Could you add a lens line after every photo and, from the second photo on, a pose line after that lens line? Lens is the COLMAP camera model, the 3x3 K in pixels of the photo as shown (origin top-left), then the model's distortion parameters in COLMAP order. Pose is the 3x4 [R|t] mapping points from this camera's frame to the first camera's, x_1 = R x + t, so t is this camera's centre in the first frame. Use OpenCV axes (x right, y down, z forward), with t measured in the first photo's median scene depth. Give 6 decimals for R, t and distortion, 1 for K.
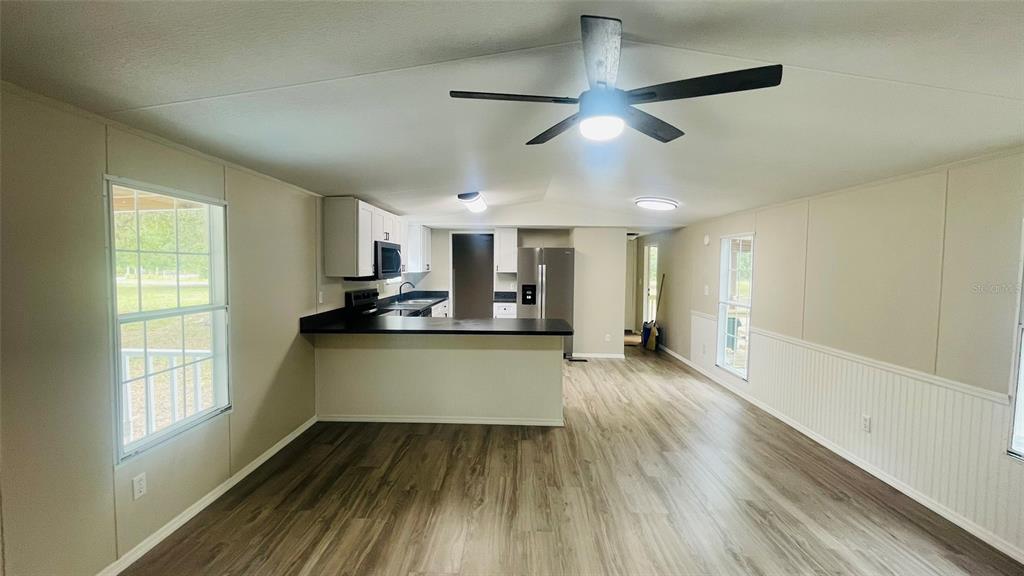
lens RADIAL K [[421.1, 0, 509.0], [0, 421.1, 287.6], [0, 0, 1]] dist [0.000678, 0.000477]
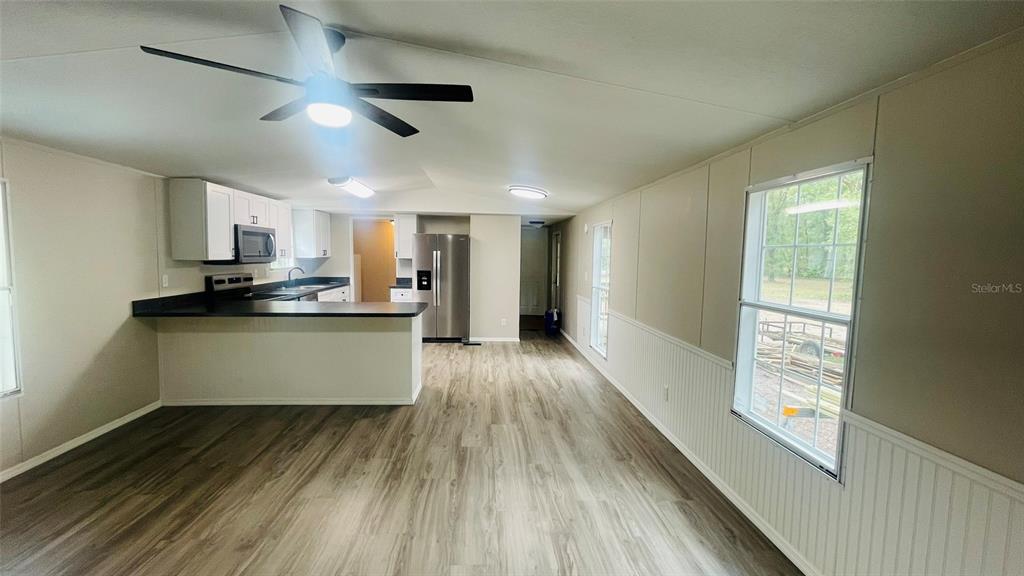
lens RADIAL K [[421.1, 0, 513.2], [0, 421.1, 287.7], [0, 0, 1]] dist [0.000678, 0.000477]
pose [[0.995859, -0.000852, 0.090905, 0.255057], [-0.001560, 0.999649, 0.026453, 0.011278], [-0.090896, -0.026485, 0.995508, -0.046914]]
